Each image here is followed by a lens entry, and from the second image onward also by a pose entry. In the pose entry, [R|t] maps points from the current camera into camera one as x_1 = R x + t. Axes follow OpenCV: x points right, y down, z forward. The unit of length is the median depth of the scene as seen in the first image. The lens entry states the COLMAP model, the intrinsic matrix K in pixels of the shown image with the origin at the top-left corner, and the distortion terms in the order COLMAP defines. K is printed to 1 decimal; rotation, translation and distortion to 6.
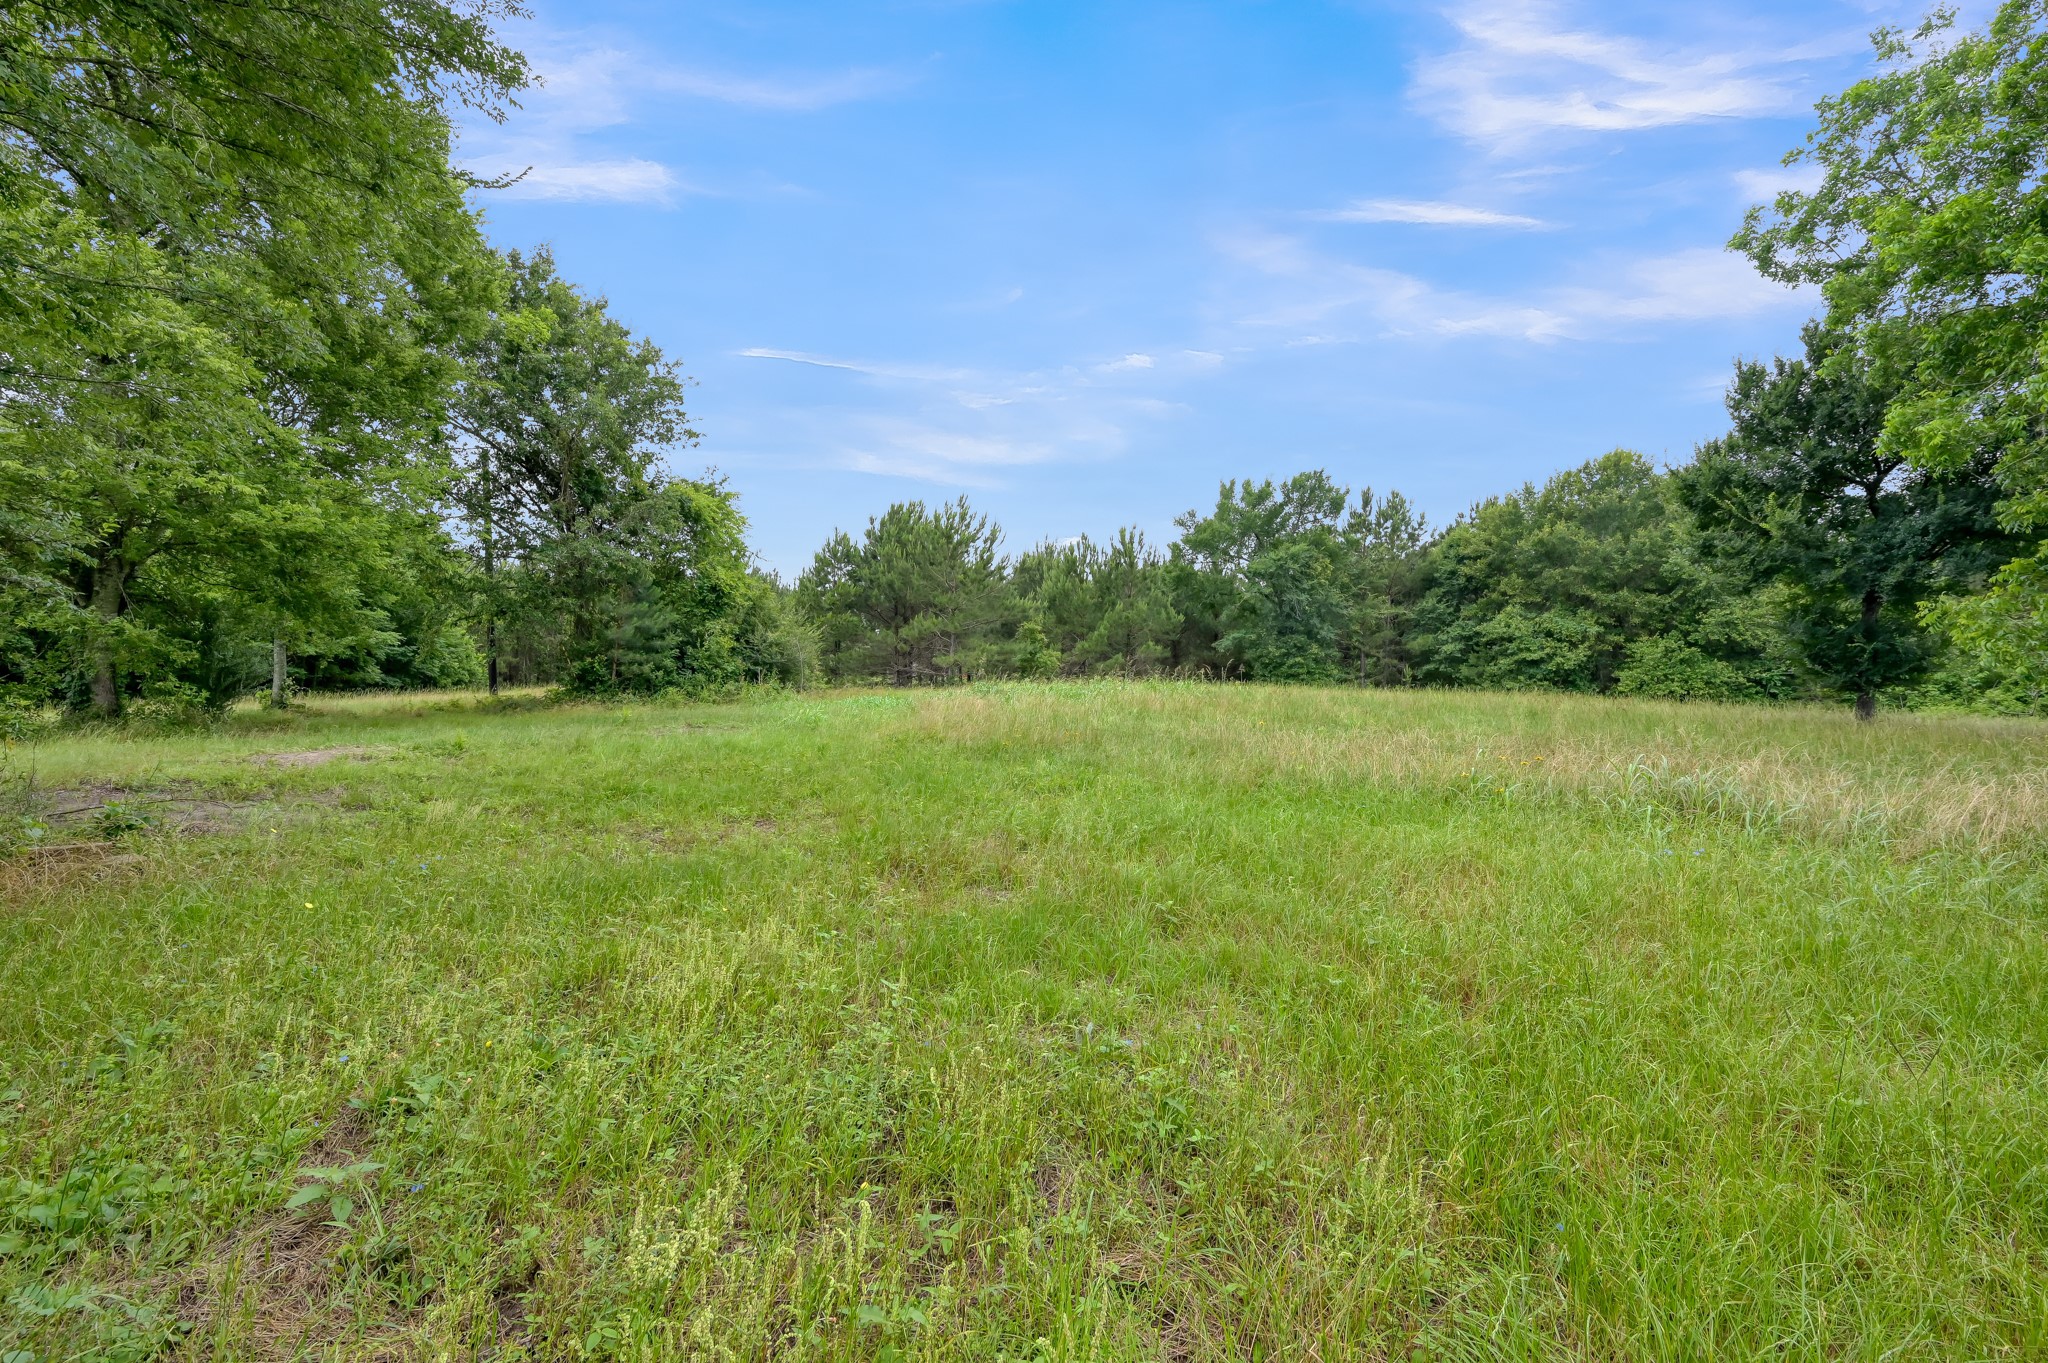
lens RADIAL K [[888.0, 0, 1025.6], [0, 888.0, 676.8], [0, 0, 1]] dist [-0.001489, -0.000366]
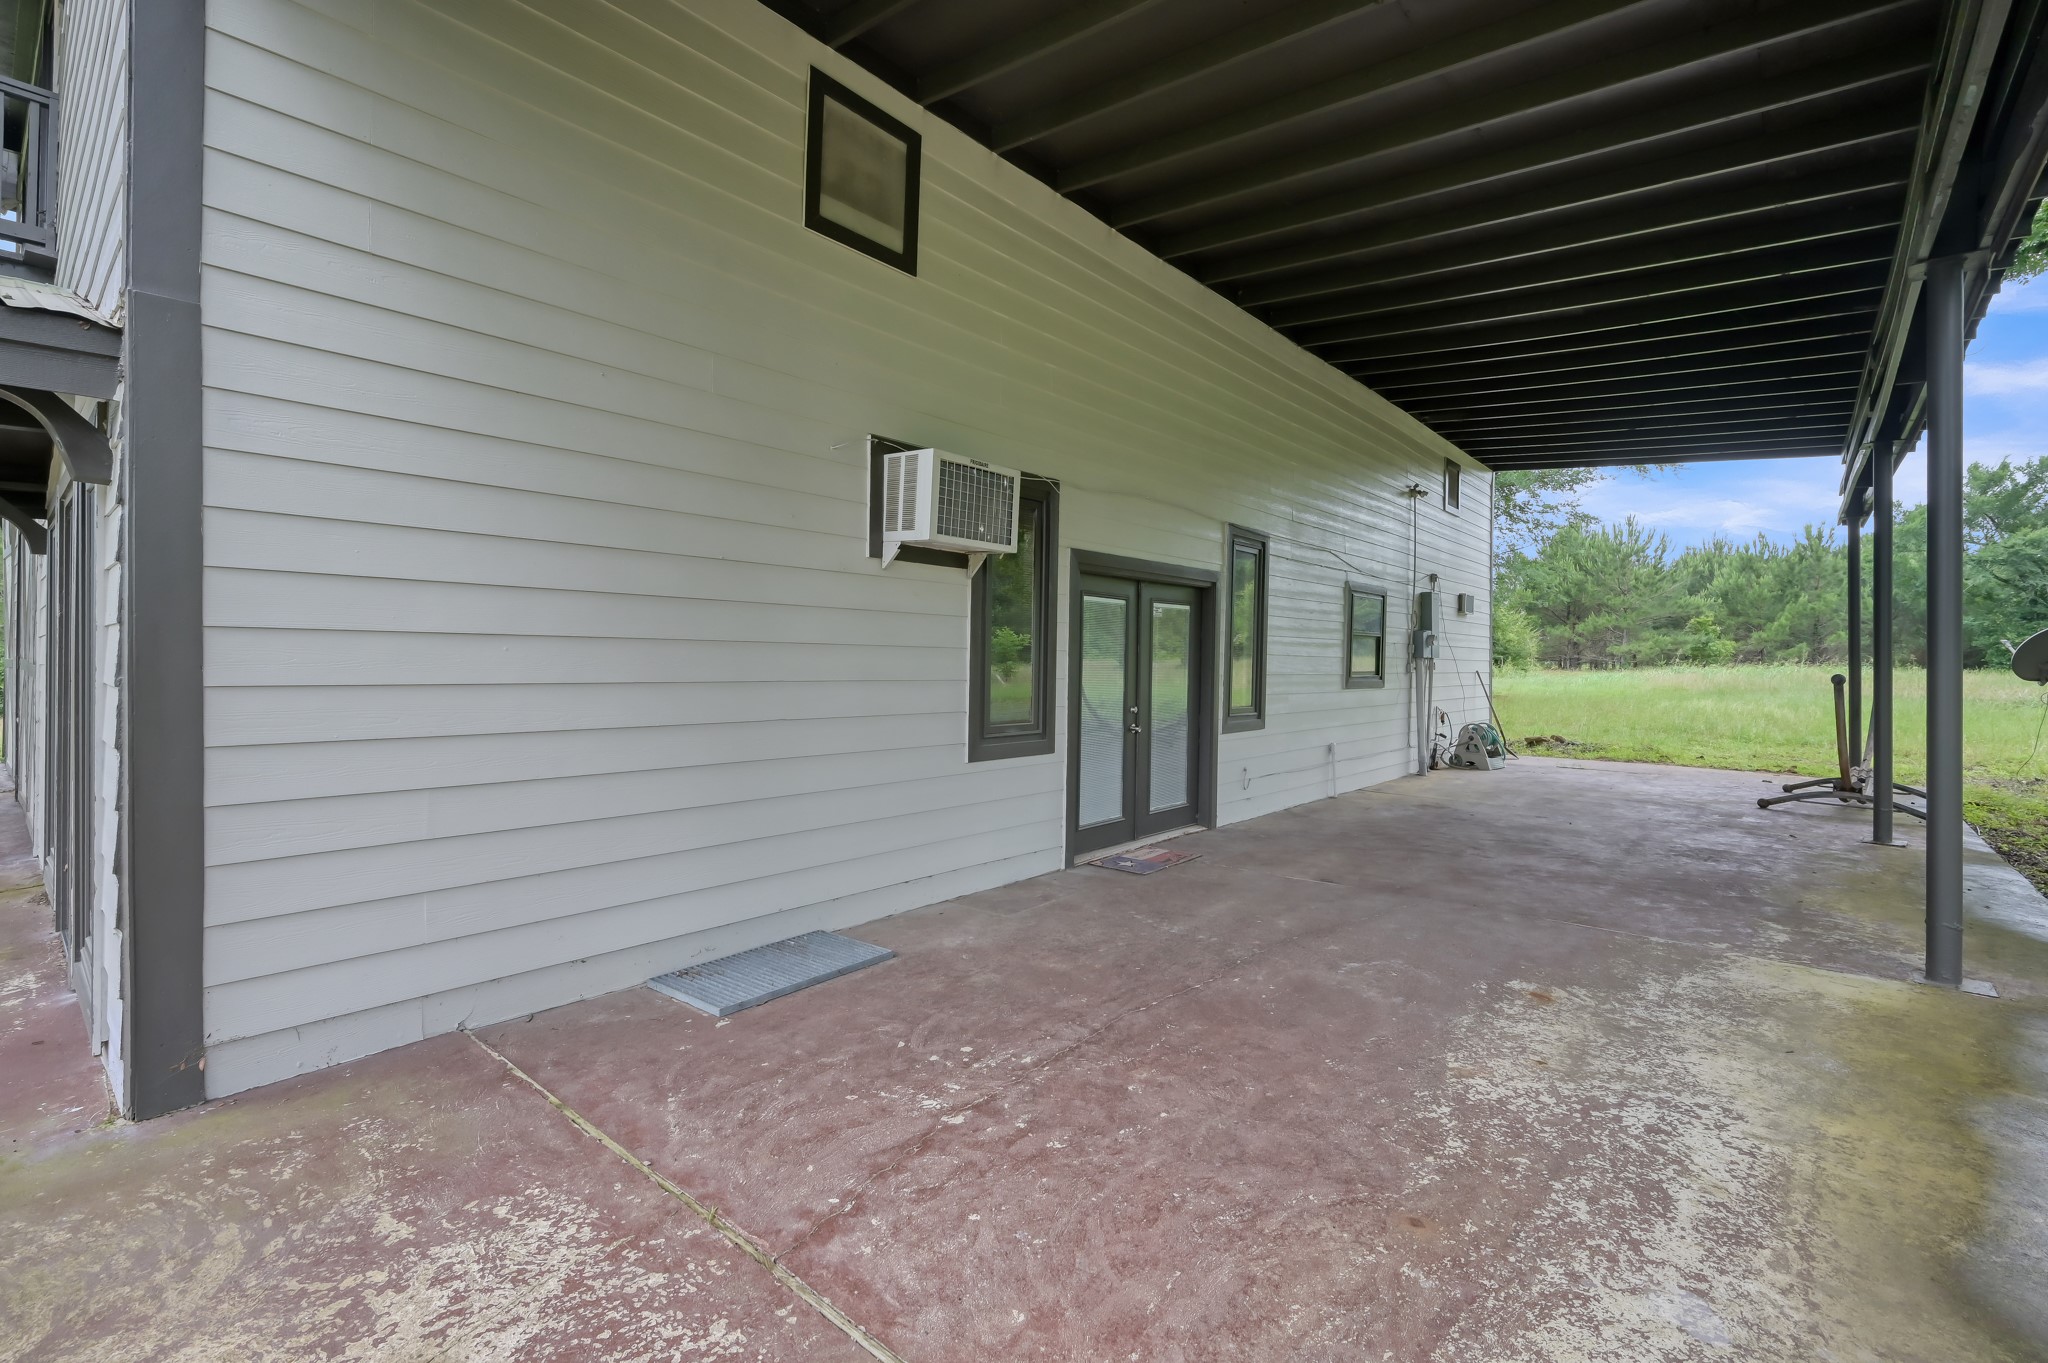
lens RADIAL K [[888.0, 0, 1016.5], [0, 888.0, 662.4], [0, 0, 1]] dist [-0.001489, -0.000366]
pose [[0.802717, -0.003949, -0.596347, -0.021234], [-0.003640, 0.999927, -0.011522, 0.015167], [0.596349, 0.011420, 0.802644, -0.458766]]
